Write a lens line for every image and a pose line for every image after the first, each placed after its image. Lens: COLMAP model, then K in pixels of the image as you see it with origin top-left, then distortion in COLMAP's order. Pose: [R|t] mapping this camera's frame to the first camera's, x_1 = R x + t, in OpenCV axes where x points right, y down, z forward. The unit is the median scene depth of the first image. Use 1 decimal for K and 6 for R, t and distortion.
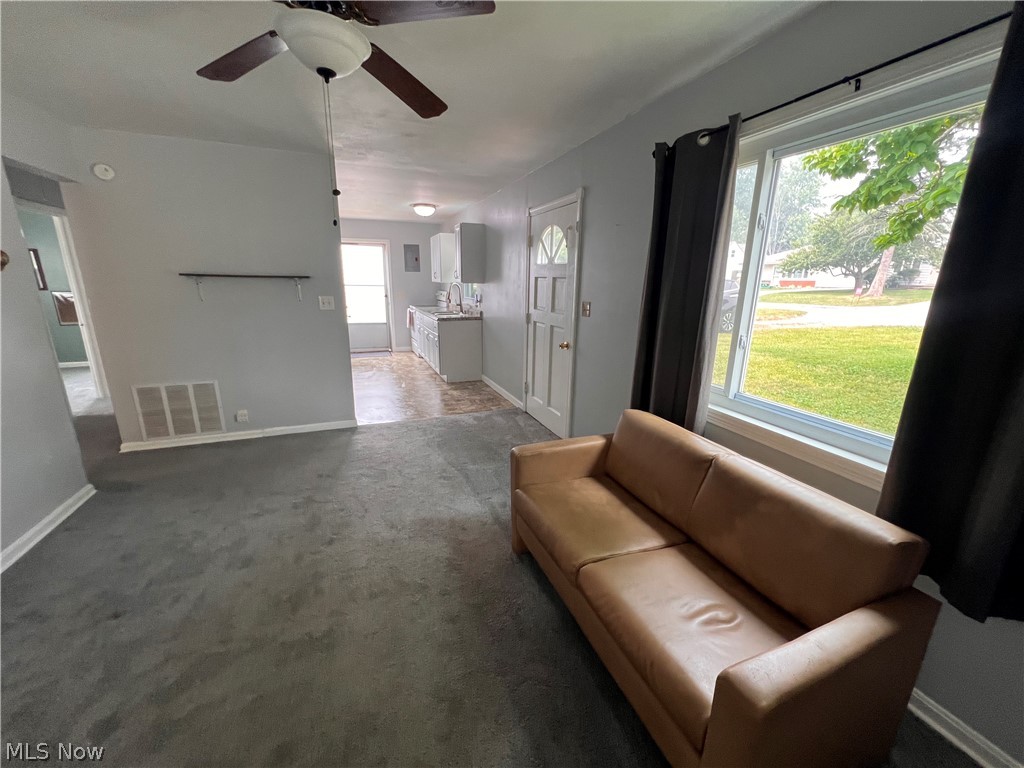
lens RADIAL K [[408.9, 0, 512.0], [0, 408.9, 384.0], [0, 0, 1]] dist [-0.000656, -0.000231]
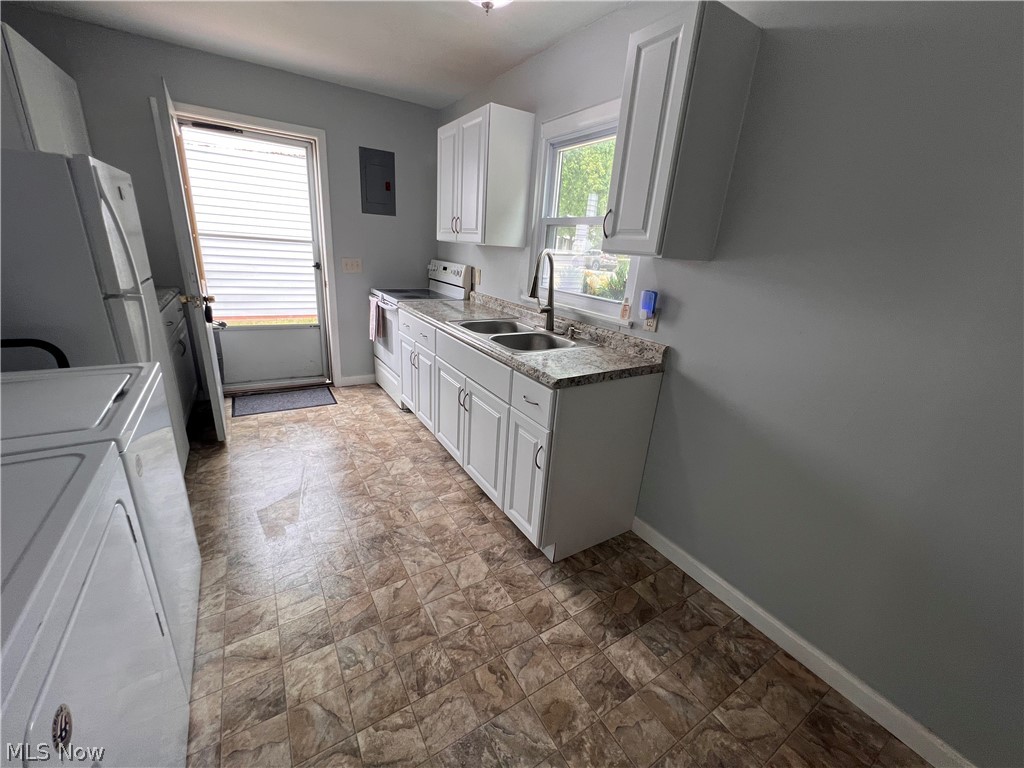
lens RADIAL K [[408.9, 0, 512.0], [0, 408.9, 384.0], [0, 0, 1]] dist [-0.000656, -0.000231]
pose [[0.981474, -0.004667, 0.191536, -0.192625], [-0.011393, 0.996512, 0.082663, -0.131092], [-0.191254, -0.083314, 0.977998, 0.532849]]
